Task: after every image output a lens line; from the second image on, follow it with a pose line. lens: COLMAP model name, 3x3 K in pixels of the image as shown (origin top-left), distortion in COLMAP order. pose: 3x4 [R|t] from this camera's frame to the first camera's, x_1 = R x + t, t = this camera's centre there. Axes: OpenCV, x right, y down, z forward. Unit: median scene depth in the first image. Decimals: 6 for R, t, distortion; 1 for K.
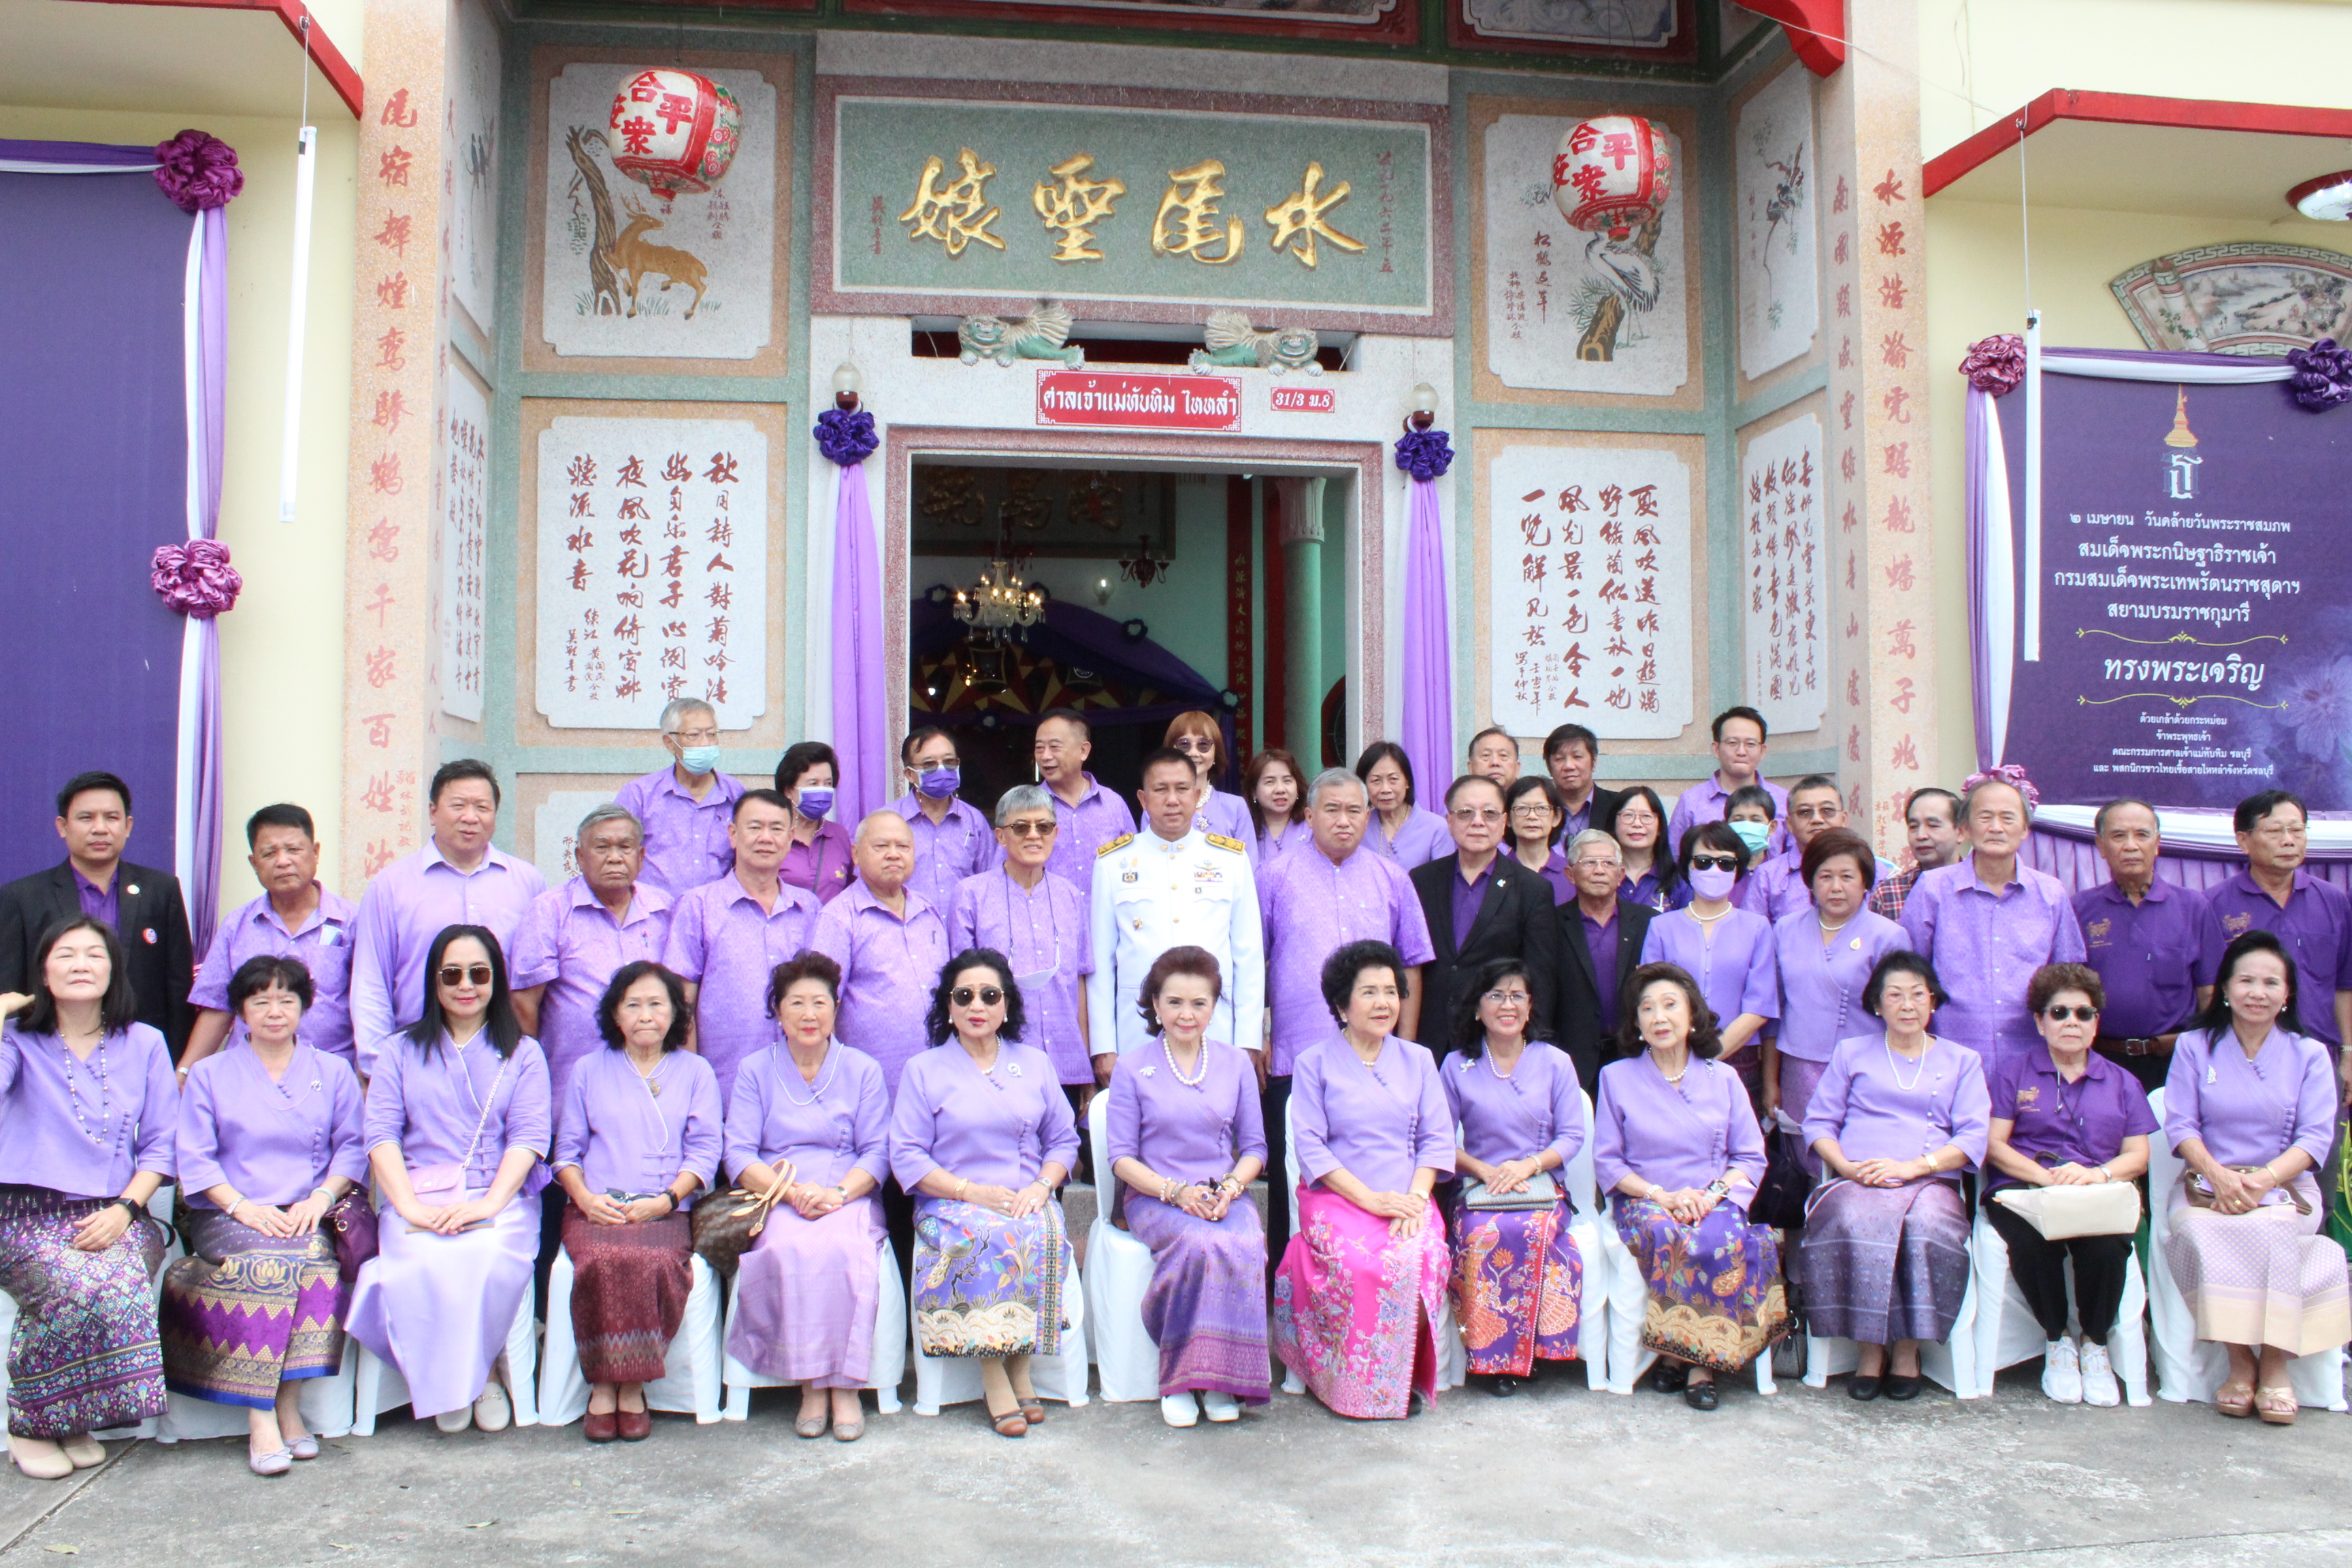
lens RADIAL K [[1998.4, 0, 1176.0], [0, 1998.4, 757.1], [0, 0, 1]] dist [-0.173660, 0.197259]
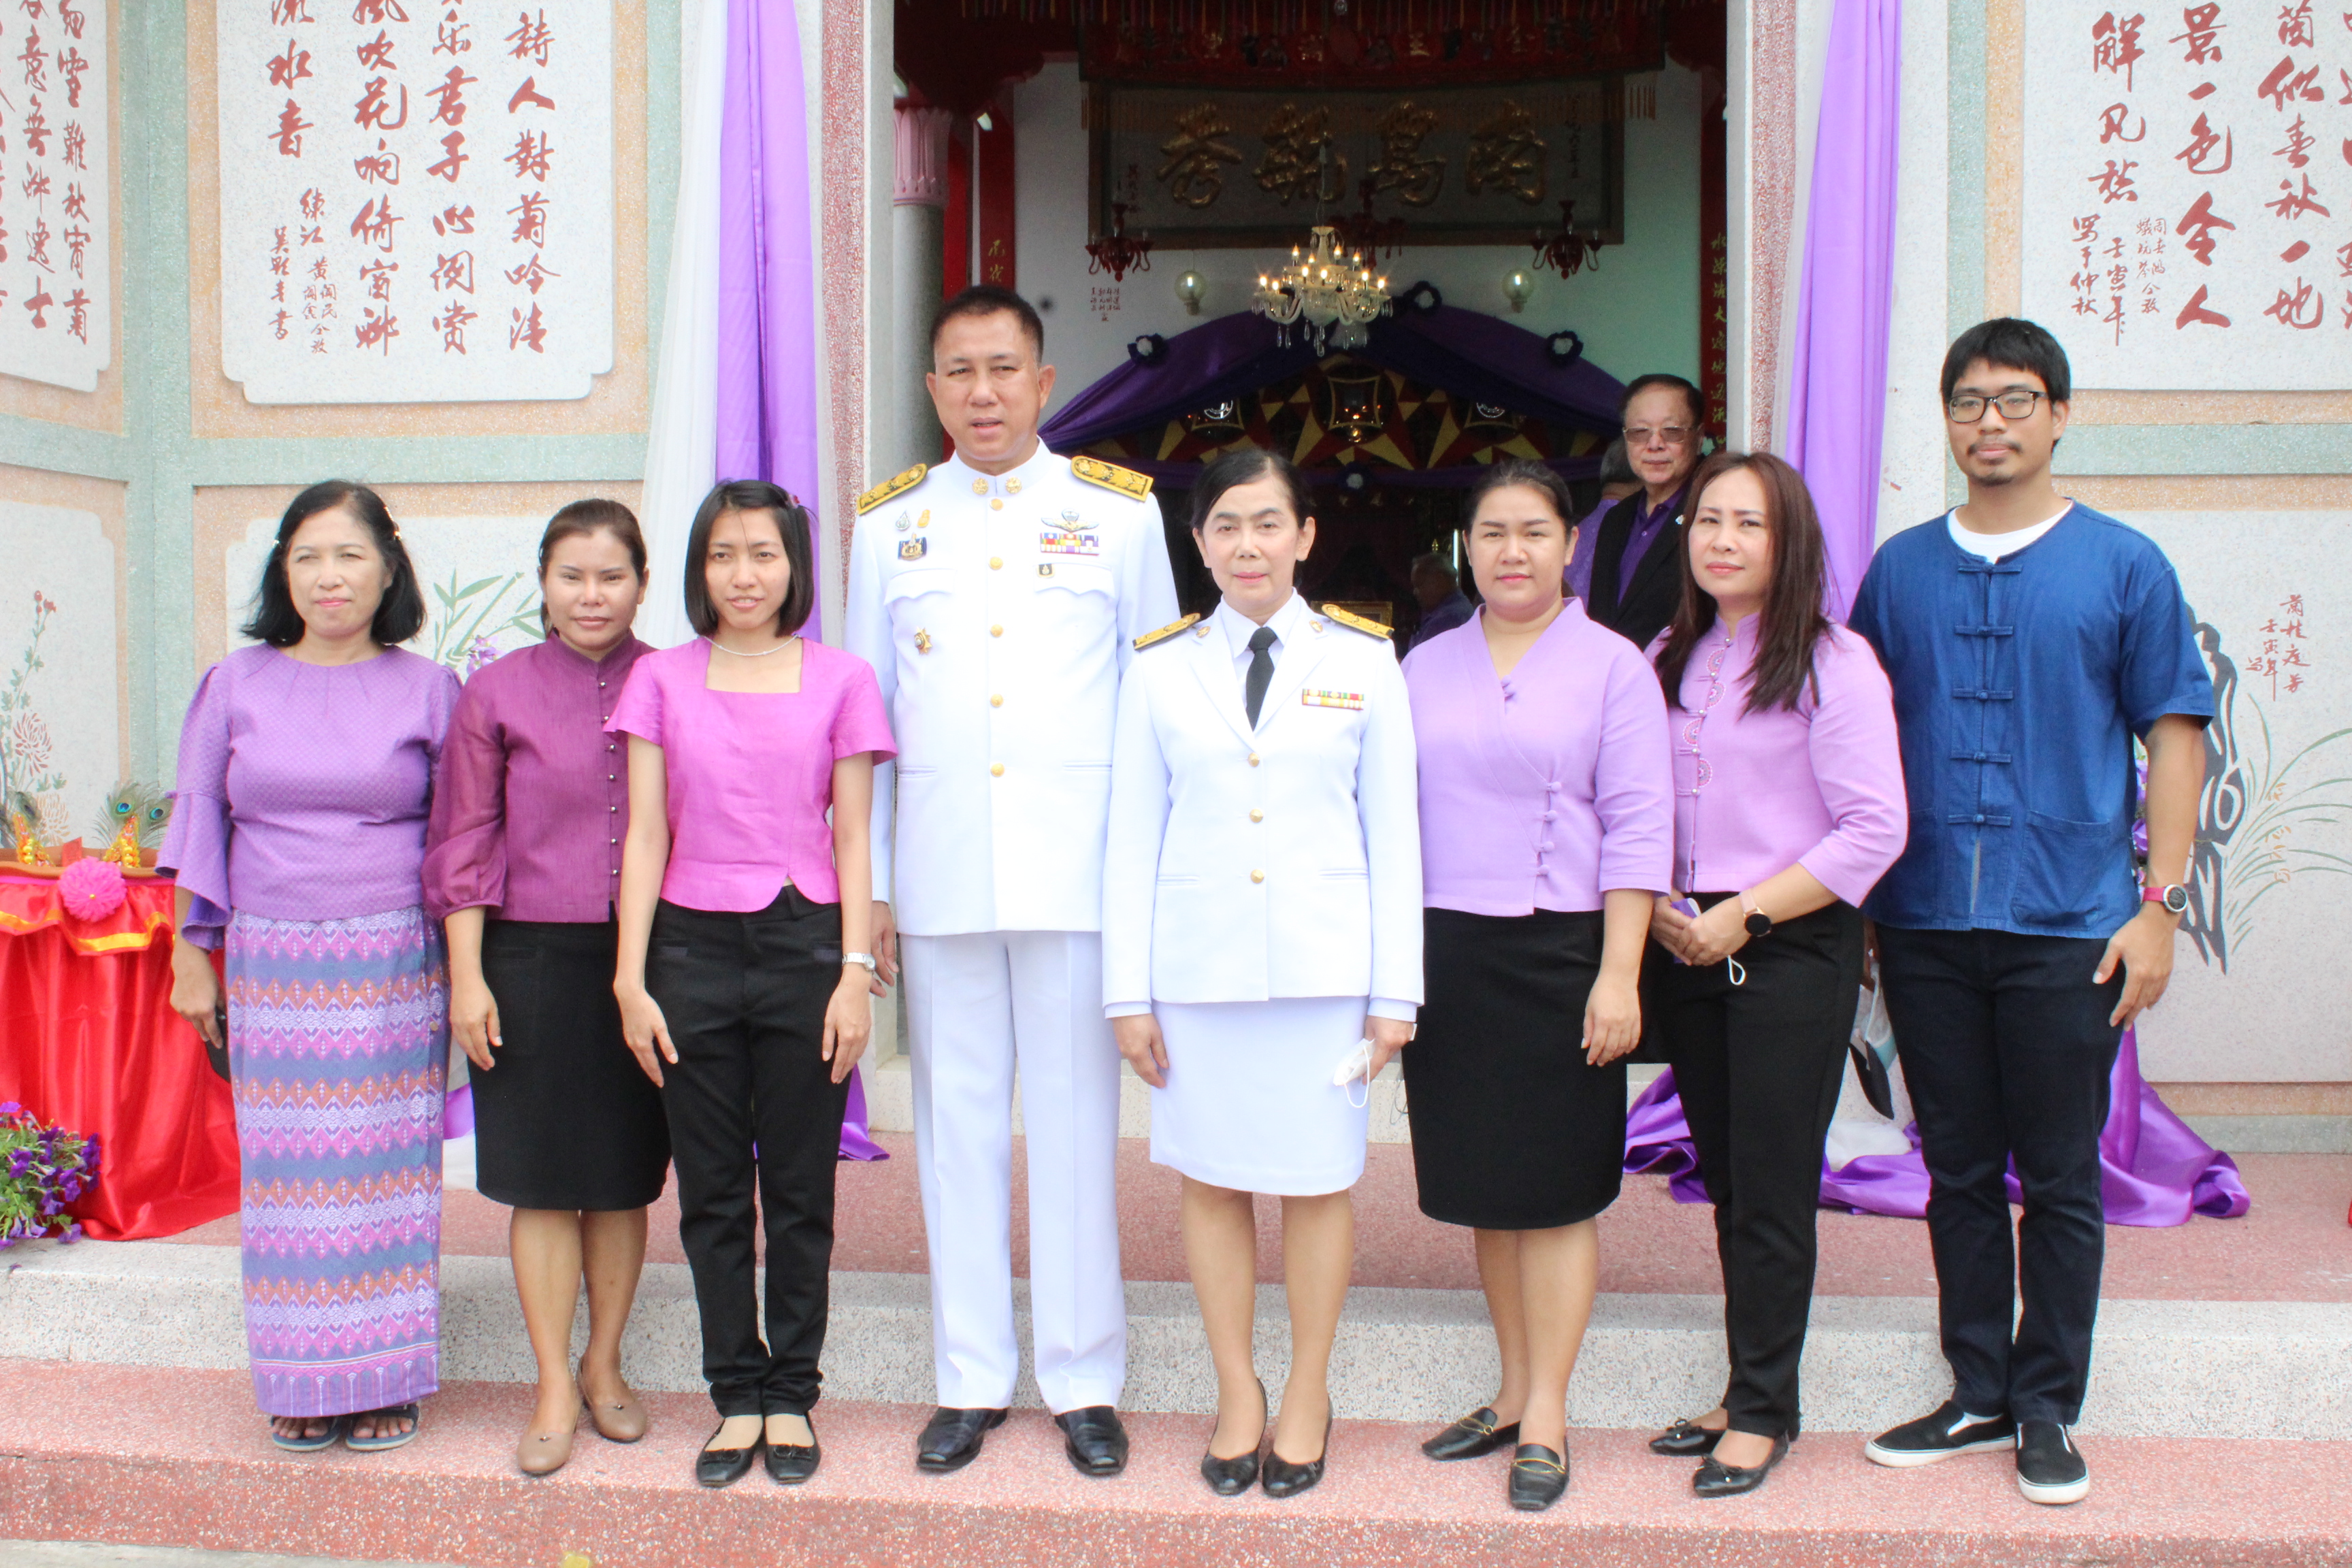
lens RADIAL K [[2396.9, 0, 1156.5], [0, 2396.9, 787.4], [0, 0, 1]] dist [-0.136269, 0.152614]
pose [[0.972664, 0.012853, -0.231859, 0.090995], [0.008153, 0.995961, 0.089413, 0.035596], [0.232072, -0.088859, 0.968631, 0.393631]]
